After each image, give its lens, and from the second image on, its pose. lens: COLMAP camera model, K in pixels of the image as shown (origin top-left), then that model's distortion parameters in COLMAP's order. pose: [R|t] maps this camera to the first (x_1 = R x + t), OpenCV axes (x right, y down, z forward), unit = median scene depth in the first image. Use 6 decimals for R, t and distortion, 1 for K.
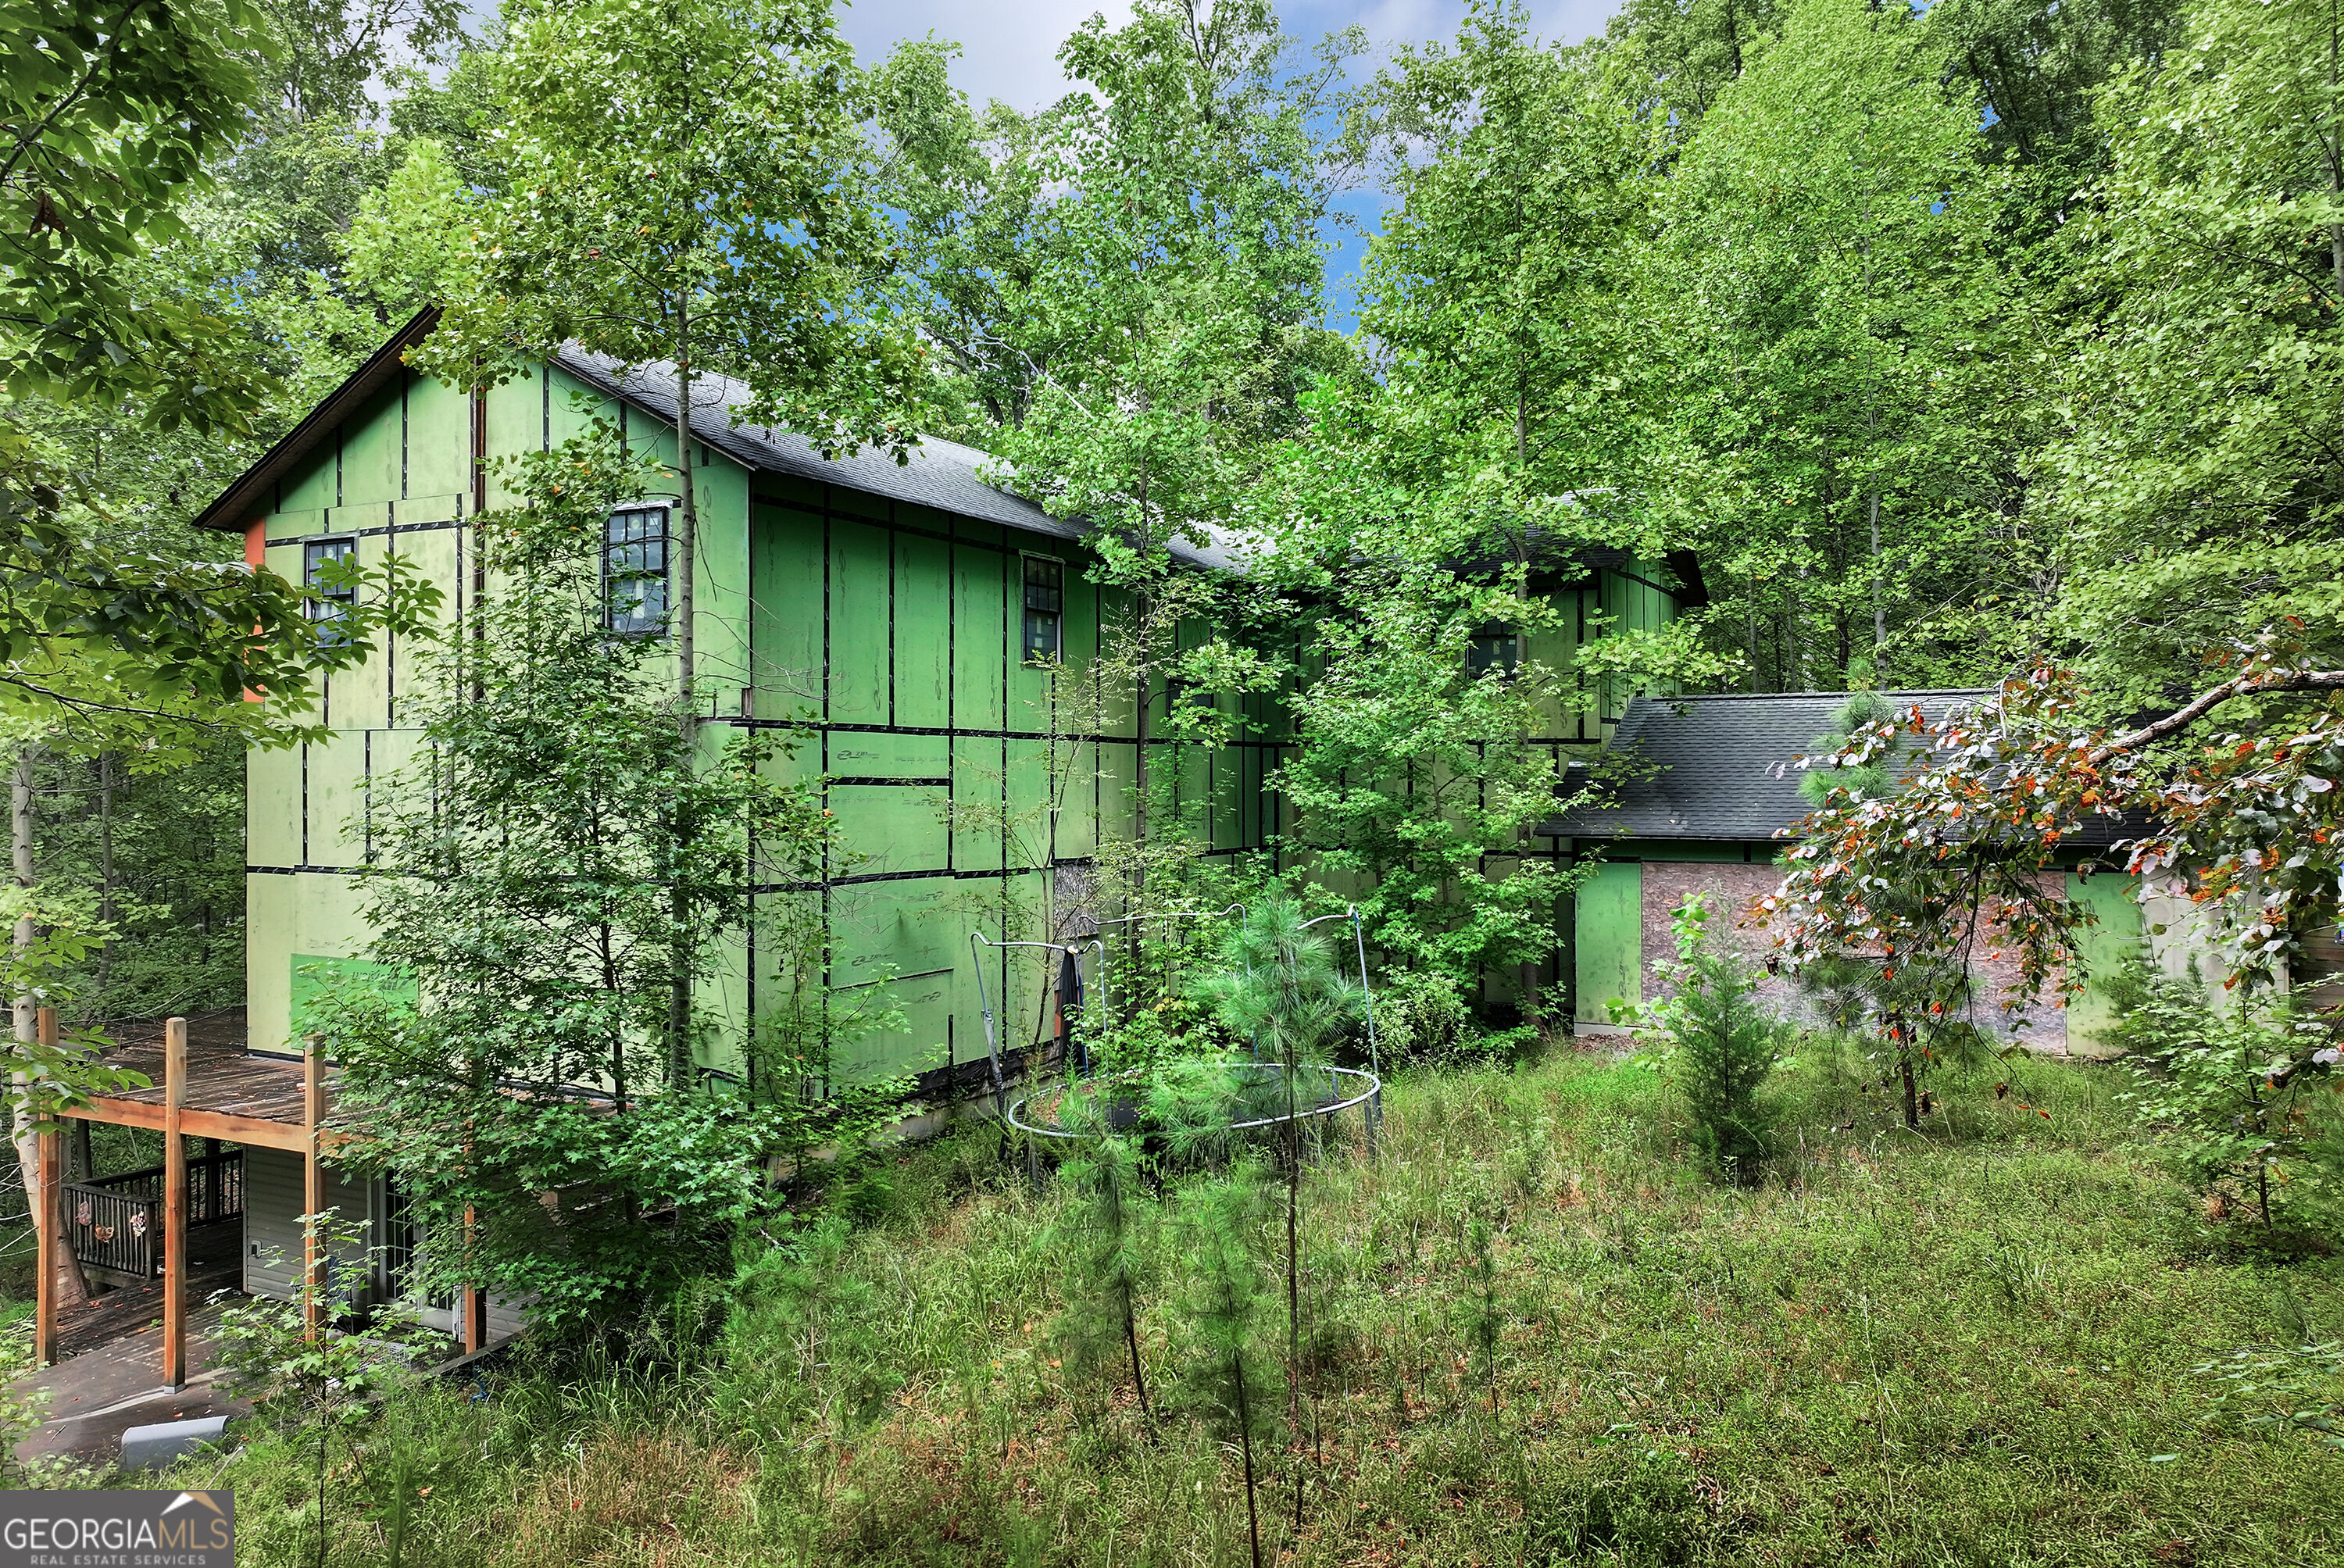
lens RADIAL K [[1638.4, 0, 1169.5], [0, 1638.4, 733.0], [0, 0, 1]] dist [-0.004526, -0.000957]
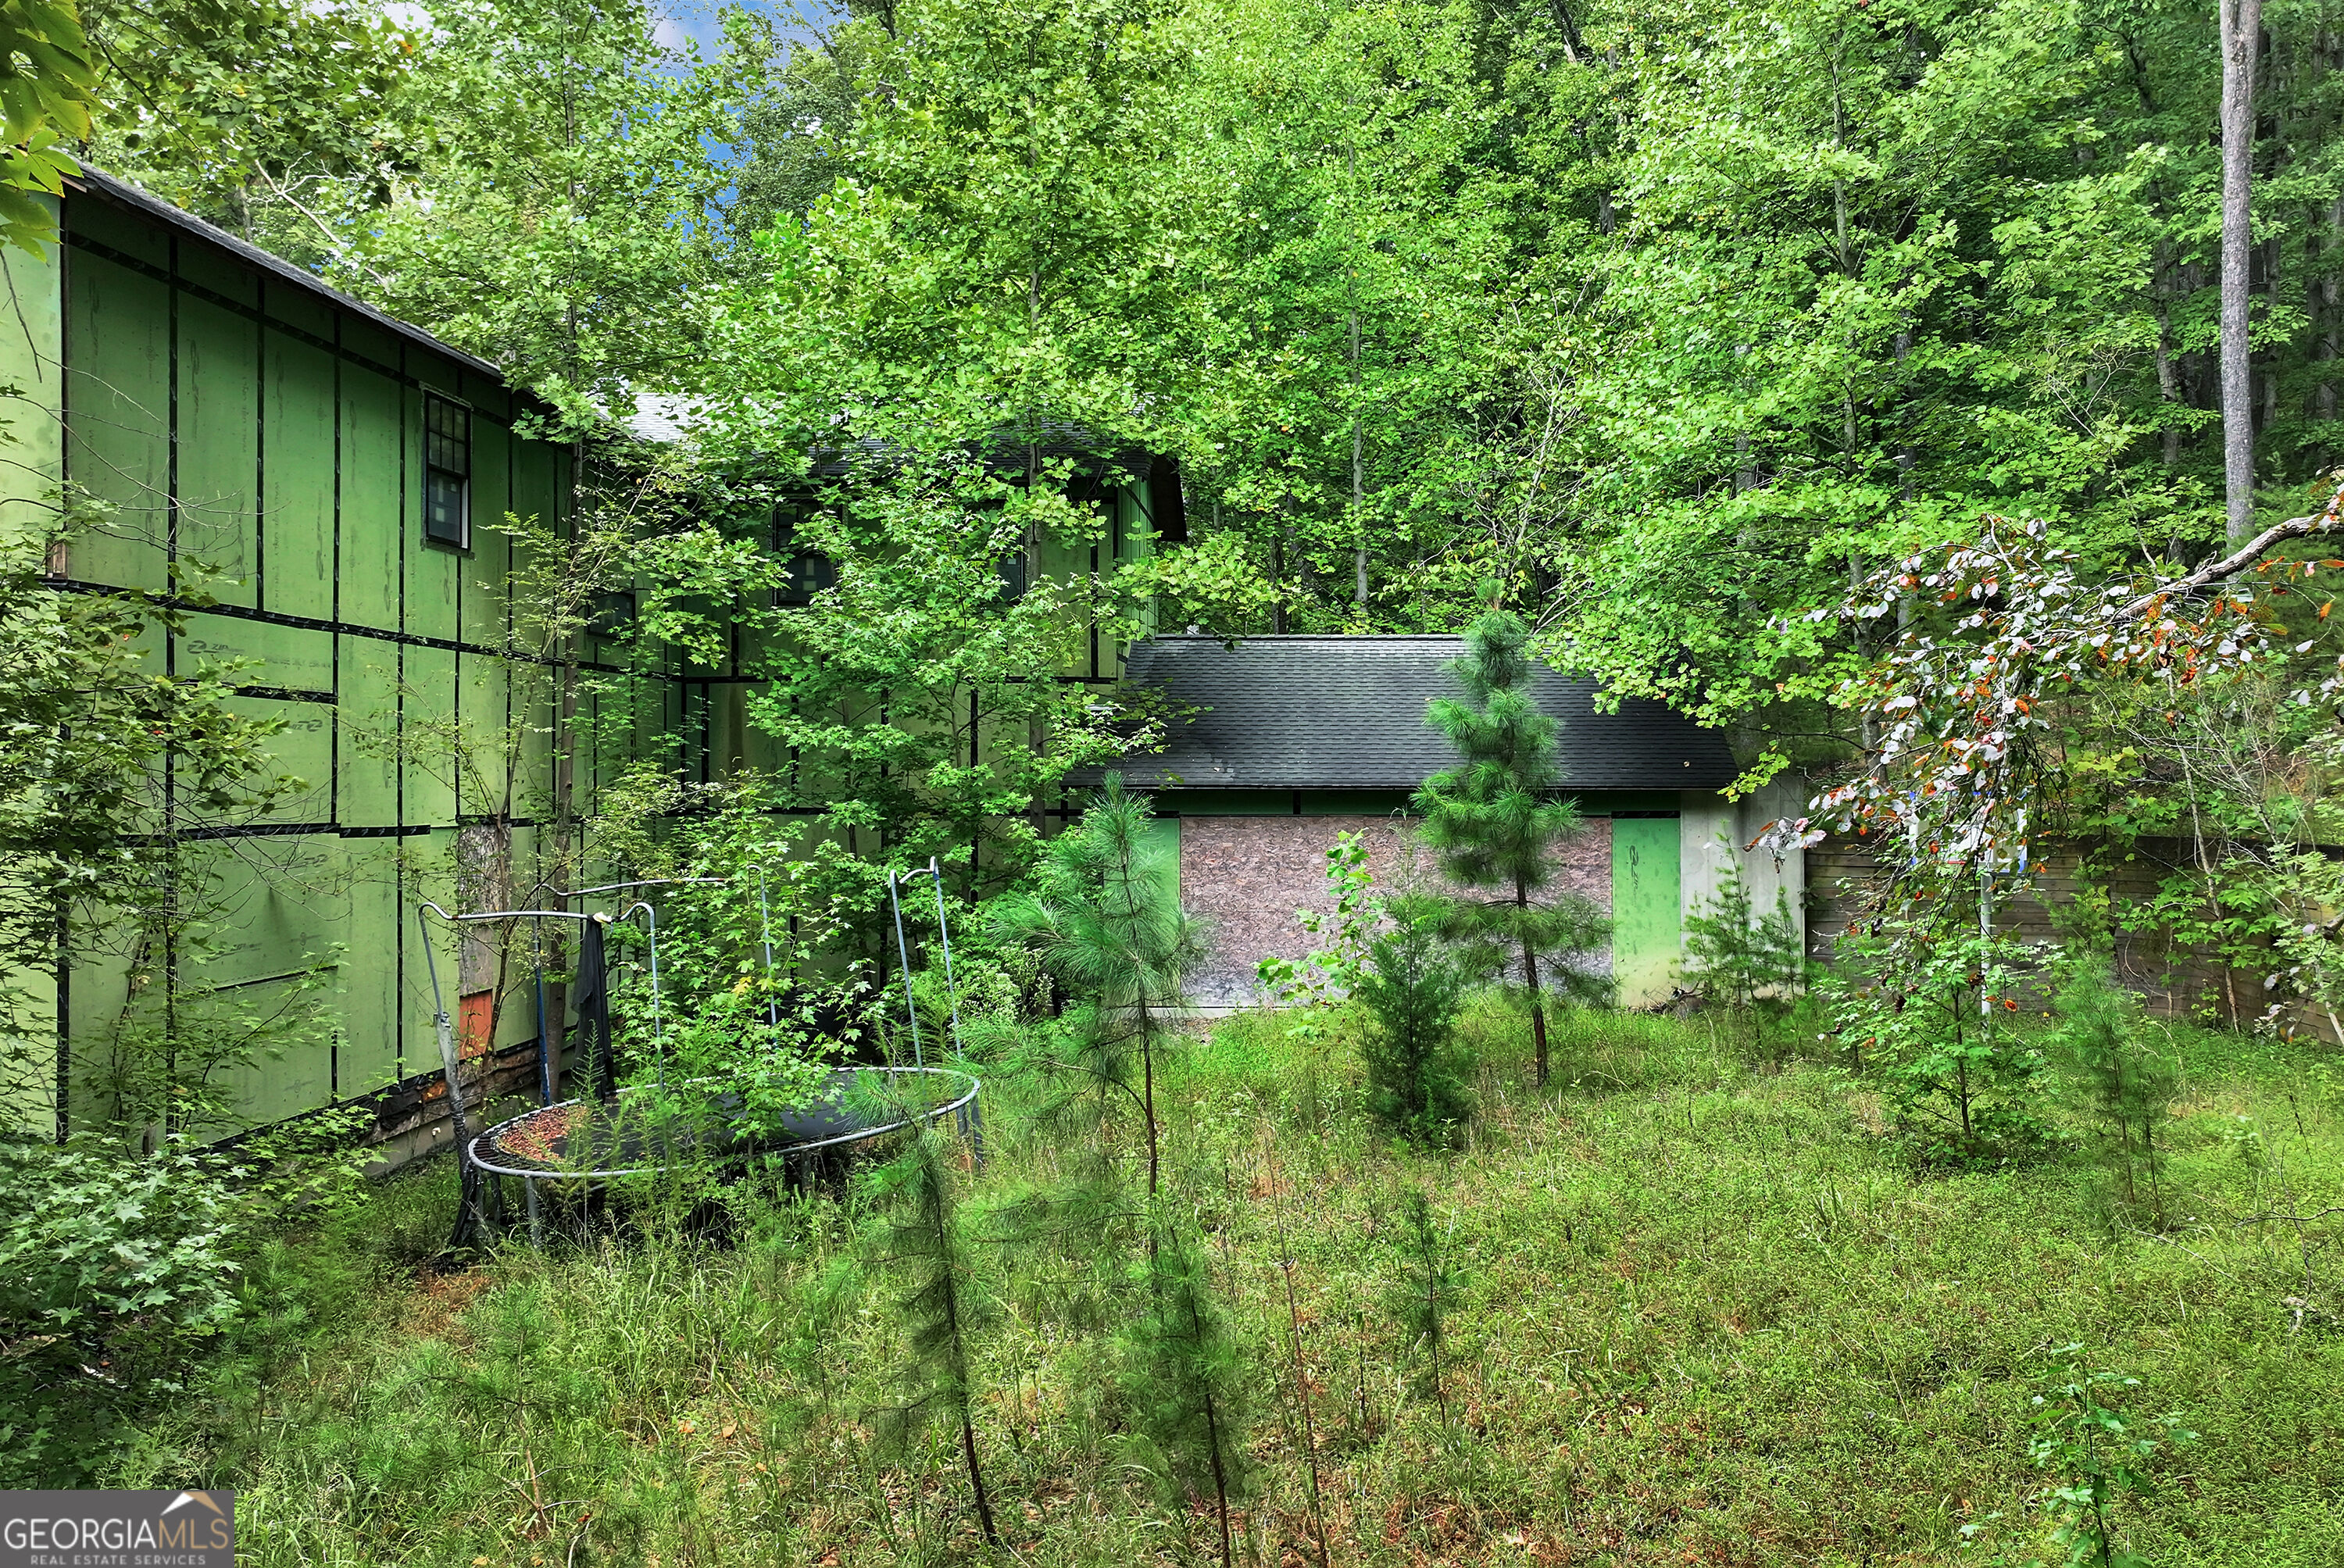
lens RADIAL K [[1885.0, 0, 1174.9], [0, 1885.0, 754.5], [0, 0, 1]] dist [0.001546, 0.010068]
pose [[0.890103, 0.013533, 0.455558, -0.175071], [-0.017200, 0.999844, 0.003906, 0.042897], [-0.455435, -0.011313, 0.890197, 0.117224]]
